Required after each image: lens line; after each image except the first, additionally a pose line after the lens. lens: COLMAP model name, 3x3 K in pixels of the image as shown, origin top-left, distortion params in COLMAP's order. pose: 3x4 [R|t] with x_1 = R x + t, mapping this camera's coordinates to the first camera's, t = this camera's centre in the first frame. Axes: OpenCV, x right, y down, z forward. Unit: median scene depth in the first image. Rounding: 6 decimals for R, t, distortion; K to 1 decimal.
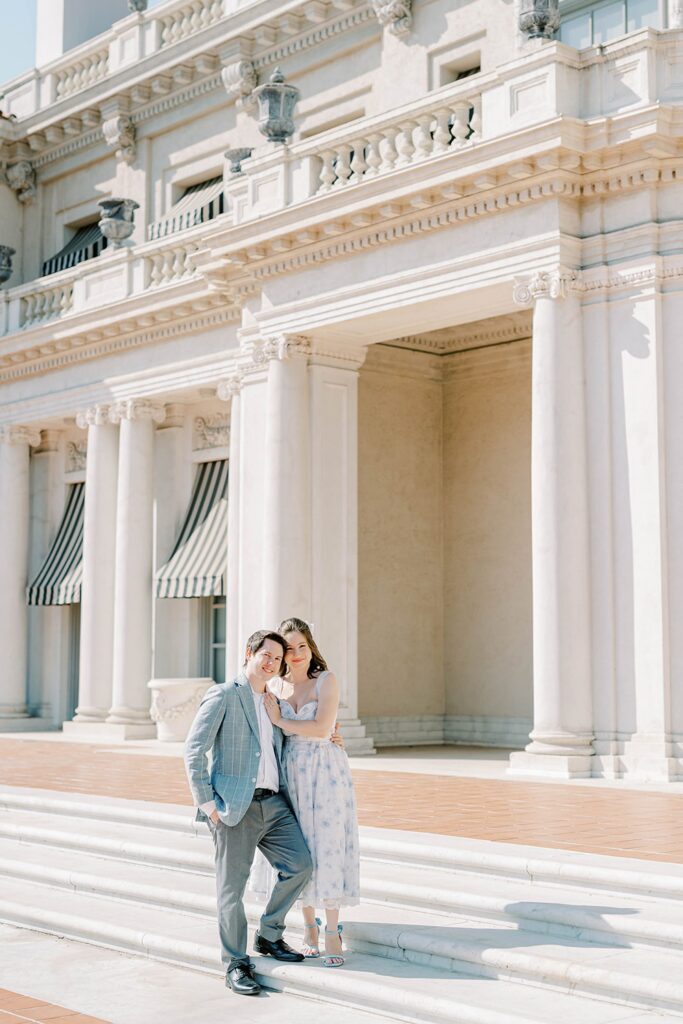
lens RADIAL K [[1566.8, 0, 340.5], [0, 1566.8, 464.7], [0, 0, 1]] dist [-0.008325, 0.046922]
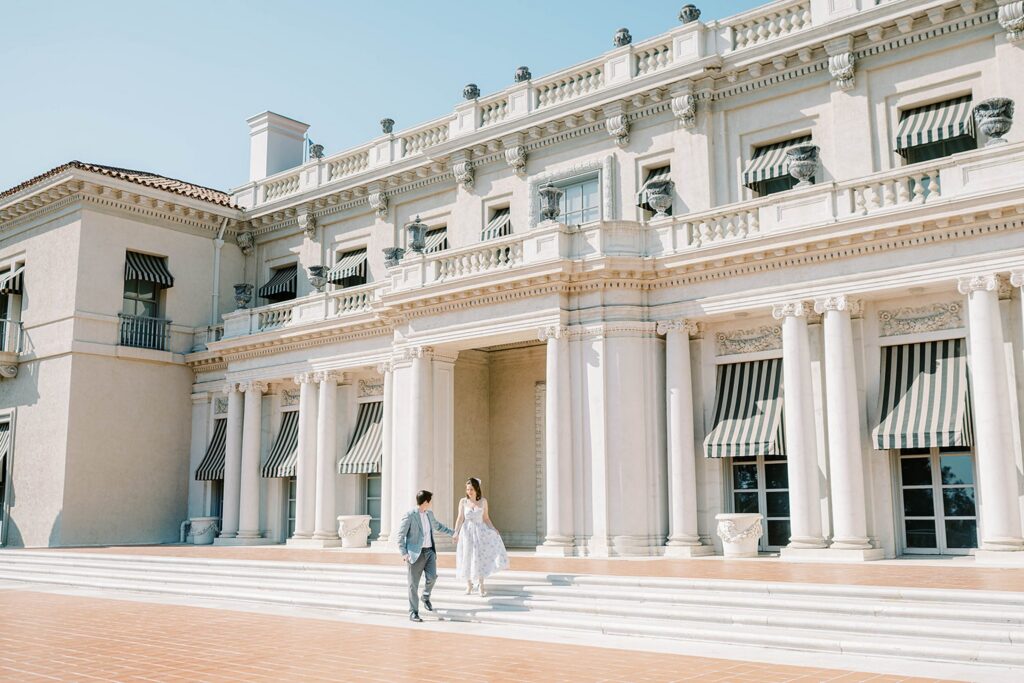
lens RADIAL K [[1011.5, 0, 512.0], [0, 1011.5, 341.5], [0, 0, 1]] dist [0.004807, -0.162369]
pose [[0.988675, 0.016498, 0.149160, -0.101791], [-0.010573, 0.999127, -0.040428, -0.031914], [-0.149697, 0.038393, 0.987986, -0.291783]]
